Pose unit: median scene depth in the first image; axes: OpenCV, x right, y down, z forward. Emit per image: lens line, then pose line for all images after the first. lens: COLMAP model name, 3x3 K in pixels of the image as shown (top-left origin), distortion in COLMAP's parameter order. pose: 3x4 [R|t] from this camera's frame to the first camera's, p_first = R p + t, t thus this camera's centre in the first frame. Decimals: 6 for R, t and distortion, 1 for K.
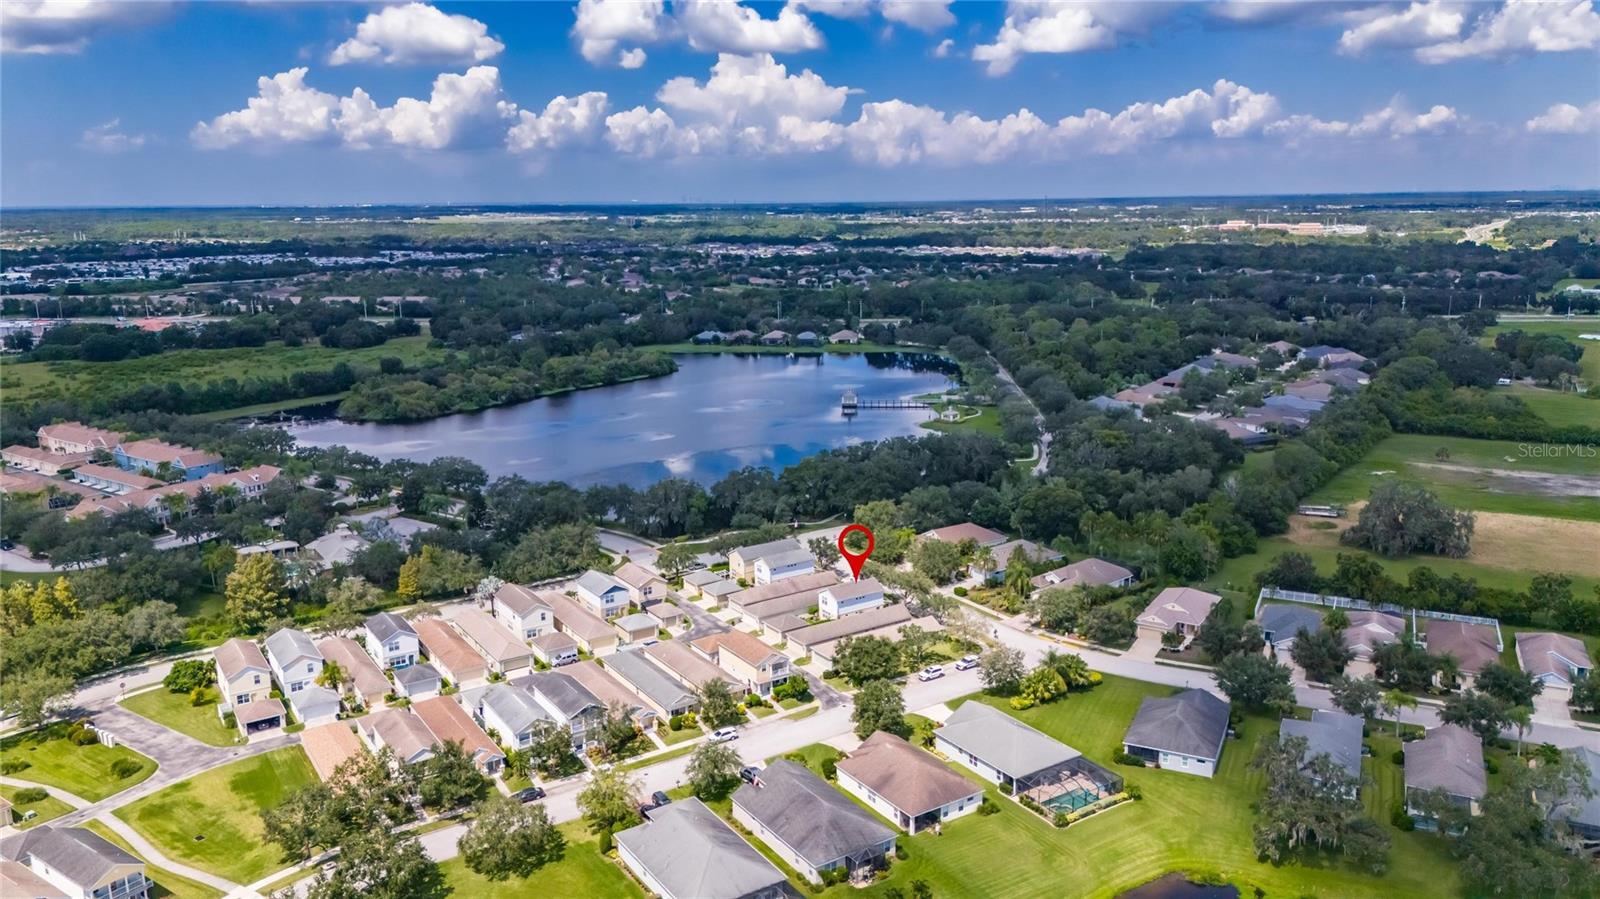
lens RADIAL K [[1171.8, 0, 806.0], [0, 1171.8, 471.2], [0, 0, 1]] dist [0.073354, -0.075031]
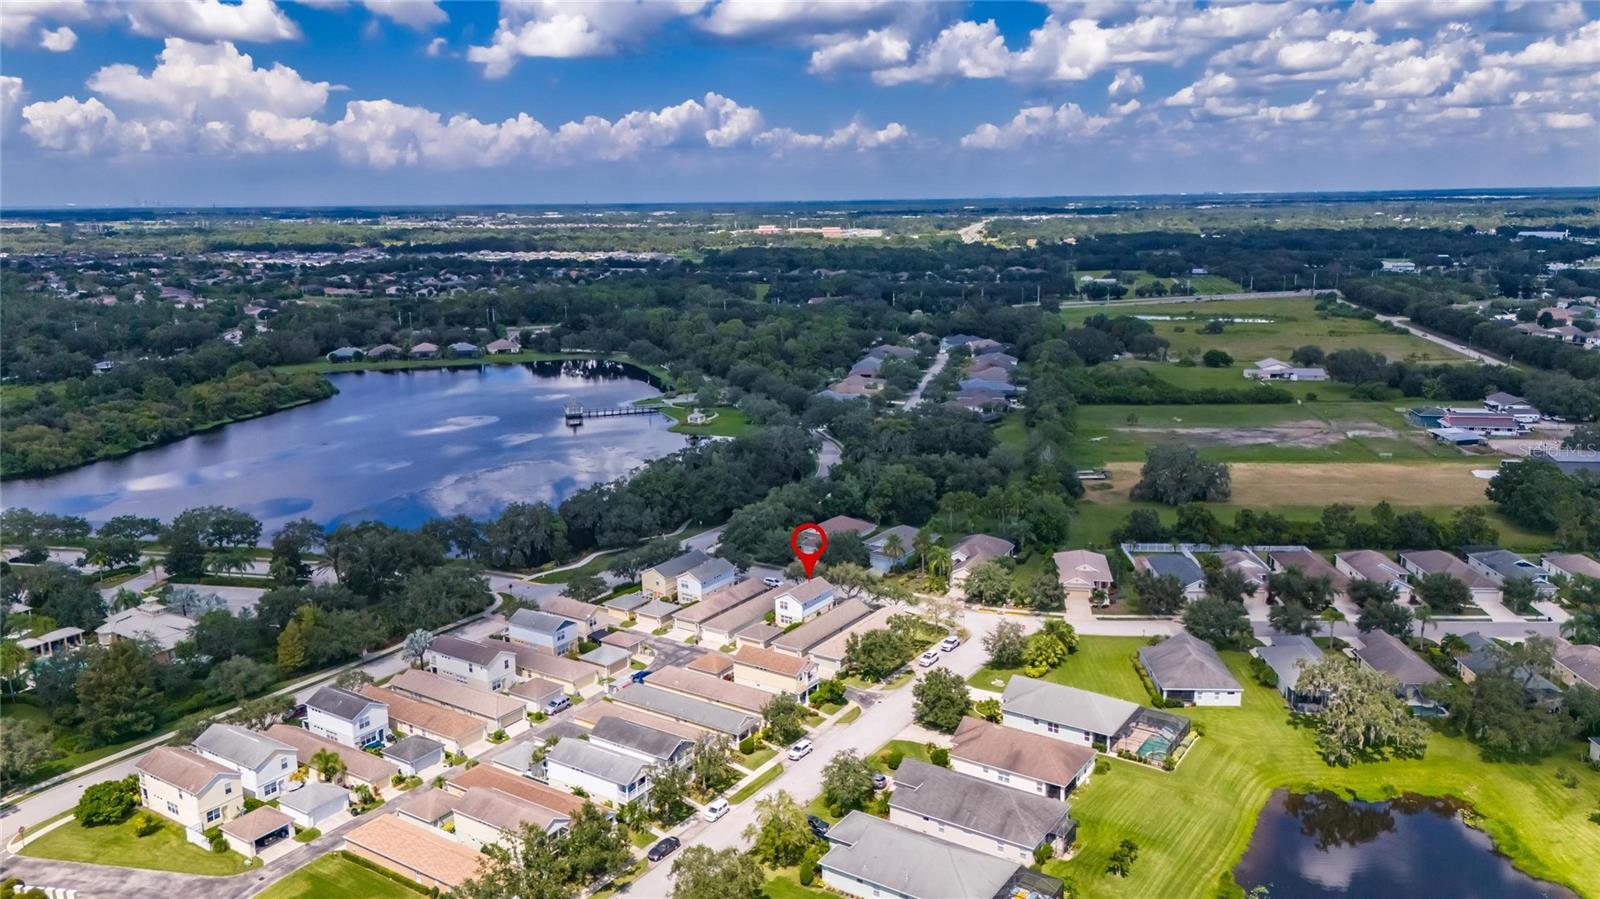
lens RADIAL K [[1171.8, 0, 806.0], [0, 1171.8, 471.2], [0, 0, 1]] dist [0.073354, -0.075031]
pose [[0.920801, -0.090128, 0.379476, -0.210223], [0.091669, 0.995690, 0.014048, -0.009302], [-0.379107, 0.021851, 0.925095, 0.046810]]
